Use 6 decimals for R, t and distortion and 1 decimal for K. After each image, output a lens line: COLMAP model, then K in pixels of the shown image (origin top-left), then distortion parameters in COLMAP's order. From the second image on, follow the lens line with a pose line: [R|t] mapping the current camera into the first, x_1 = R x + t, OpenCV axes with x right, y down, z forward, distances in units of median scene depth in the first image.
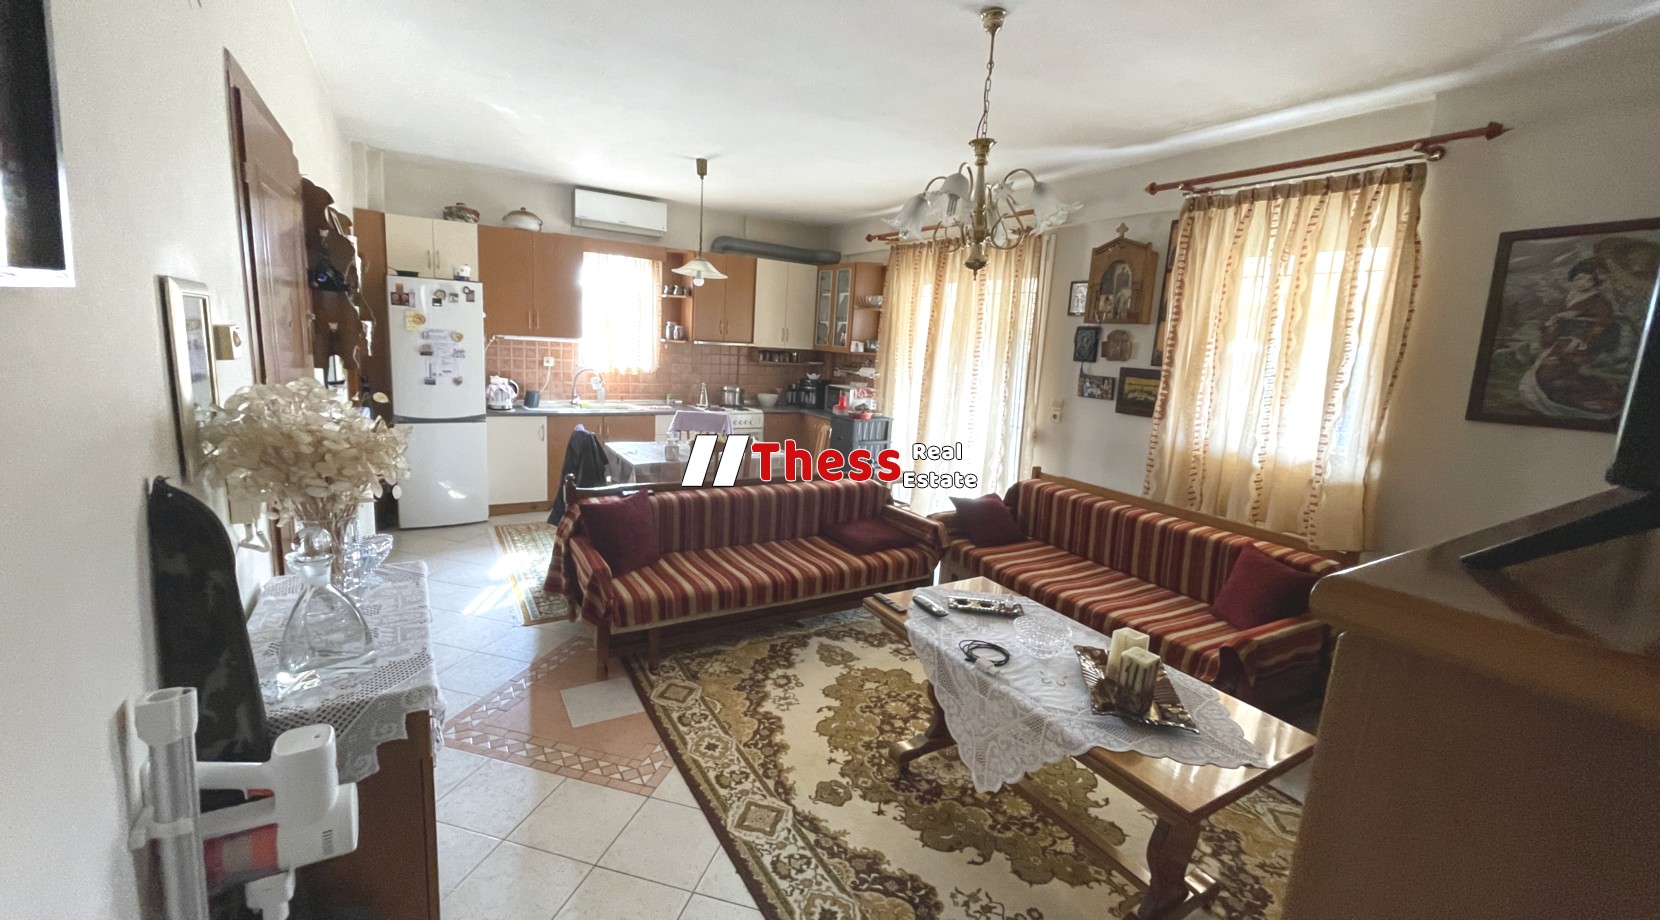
lens RADIAL K [[669.1, 0, 830.0], [0, 669.1, 460.0], [0, 0, 1]] dist [0.000694, -0.000312]
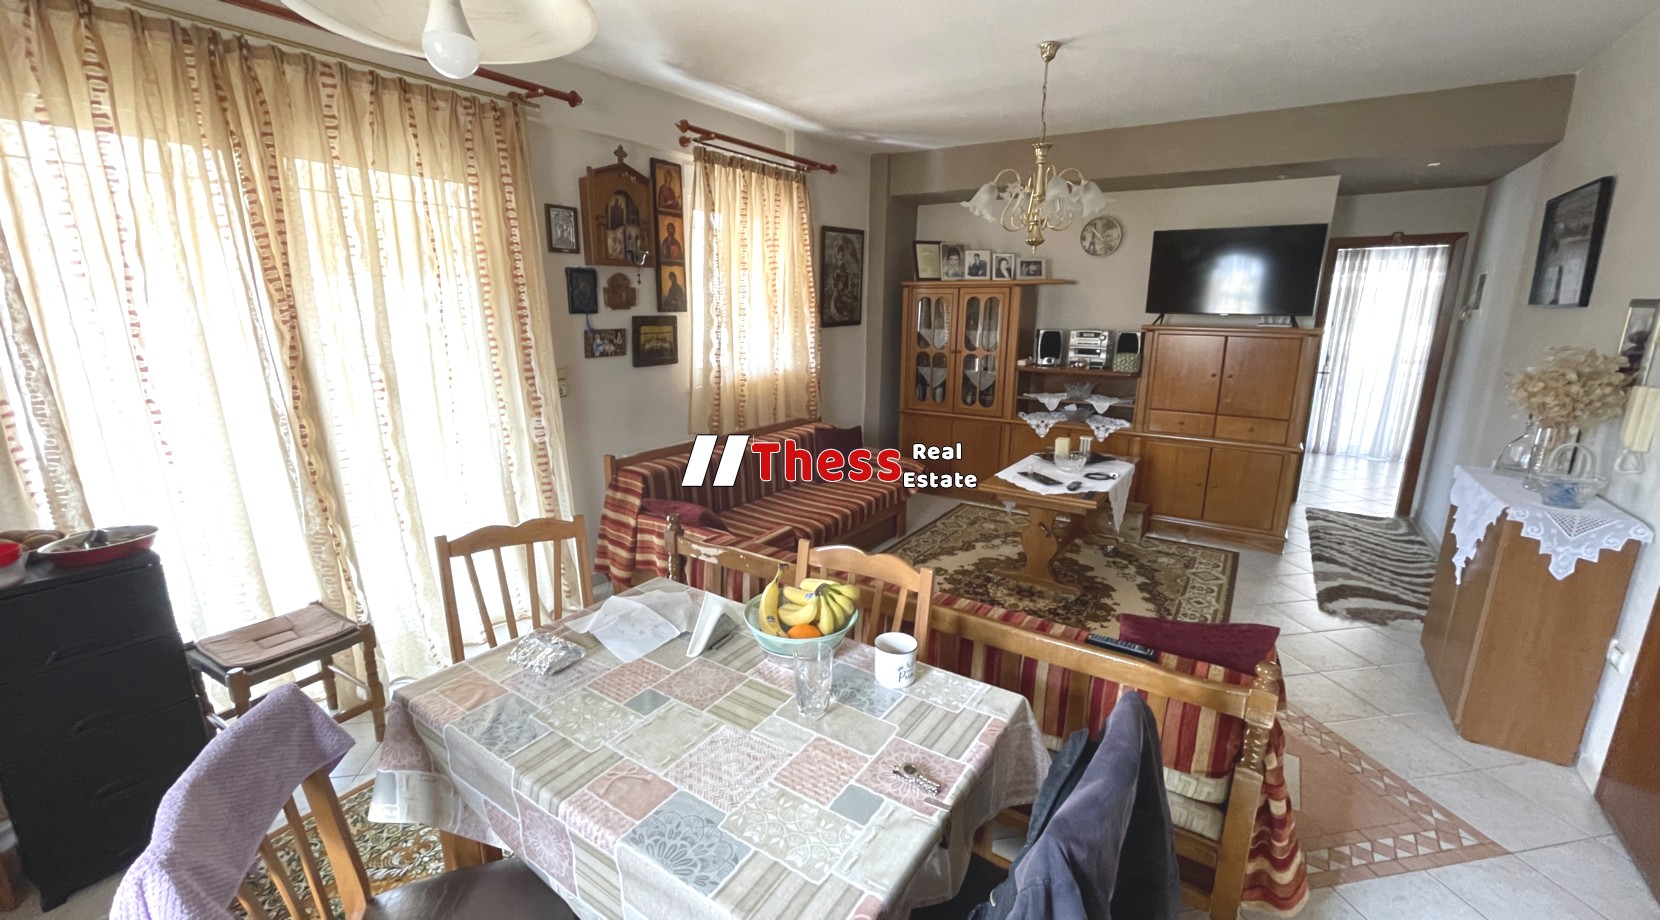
lens RADIAL K [[669.1, 0, 830.0], [0, 669.1, 460.0], [0, 0, 1]] dist [0.000694, -0.000312]
pose [[-0.421822, -0.264585, 0.867215, -0.454232], [0.133964, 0.927788, 0.348227, -0.213475], [-0.896727, 0.263065, -0.355917, 1.021964]]
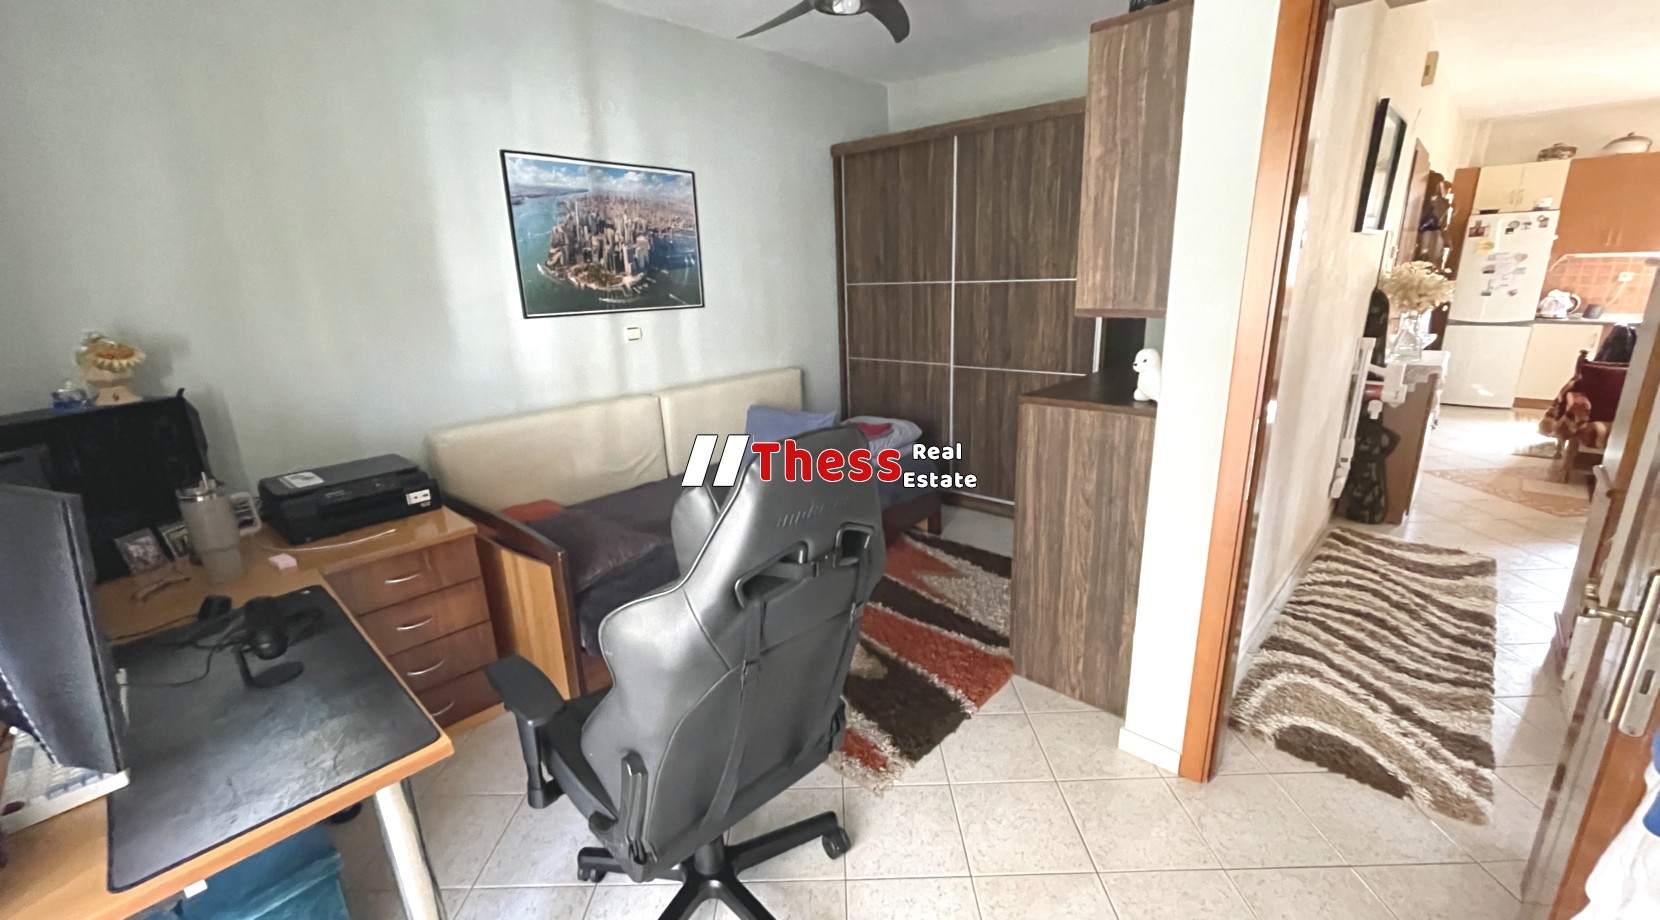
lens RADIAL K [[675.6, 0, 824.9], [0, 675.6, 451.8], [0, 0, 1]] dist [-0.002414, -0.000338]
pose [[0.249187, 0.183915, -0.950832, 0.437000], [-0.130607, 0.979215, 0.155177, 0.167210], [0.959608, 0.085517, 0.268028, -0.637517]]
